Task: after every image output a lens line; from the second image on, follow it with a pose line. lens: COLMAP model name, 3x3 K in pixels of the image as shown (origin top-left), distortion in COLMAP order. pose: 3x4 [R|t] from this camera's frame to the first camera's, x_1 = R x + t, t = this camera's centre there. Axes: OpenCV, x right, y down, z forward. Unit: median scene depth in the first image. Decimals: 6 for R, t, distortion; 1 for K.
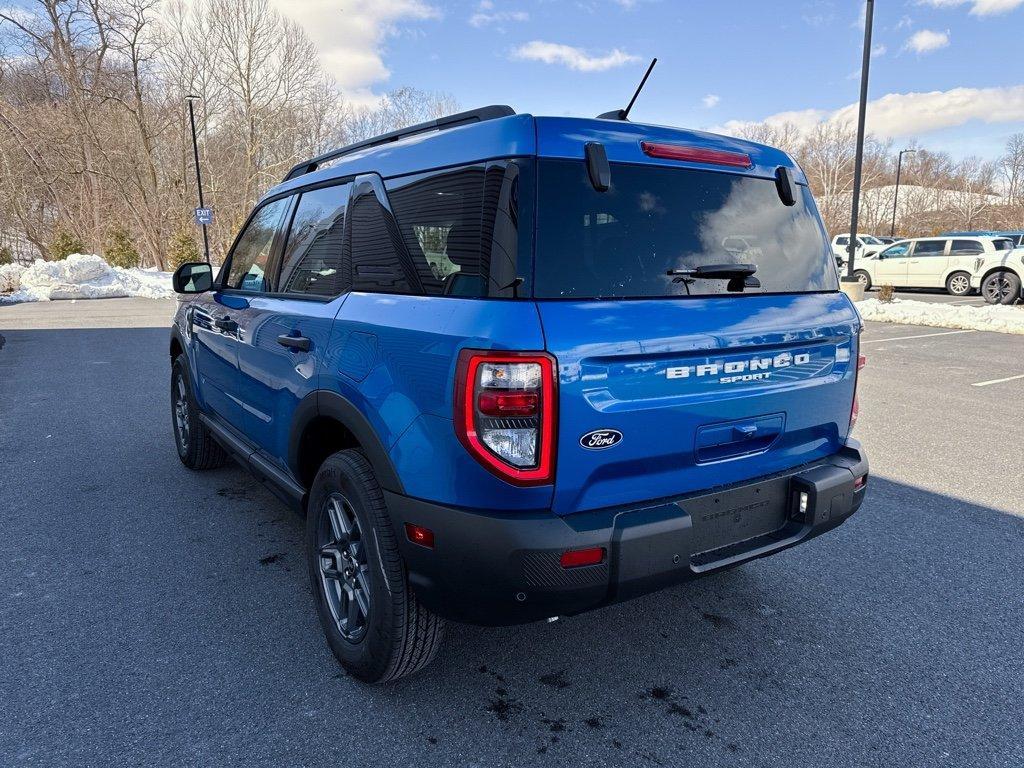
lens RADIAL K [[723.3, 0, 515.3], [0, 723.3, 387.1], [0, 0, 1]] dist [0.033688, -0.034309]
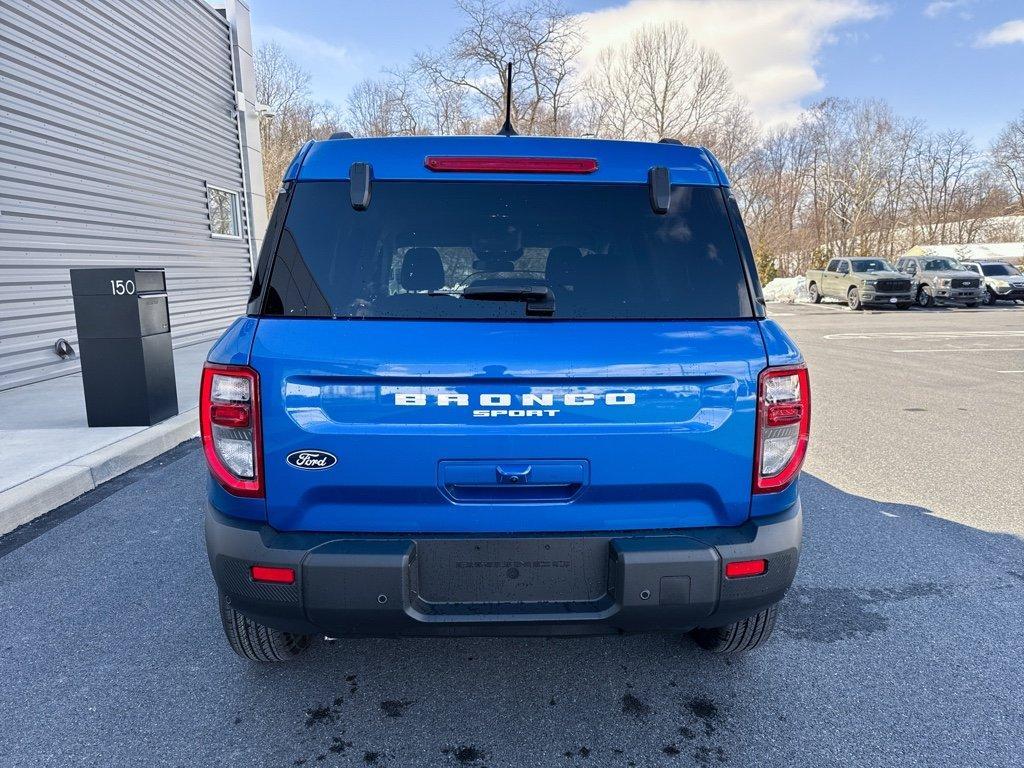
lens RADIAL K [[723.3, 0, 519.7], [0, 723.3, 388.3], [0, 0, 1]] dist [0.033688, -0.034309]
pose [[0.853910, 0.069924, -0.515701, 0.732051], [-0.083381, 0.996513, -0.002947, -0.038856], [0.513697, 0.045516, 0.856763, 0.248450]]
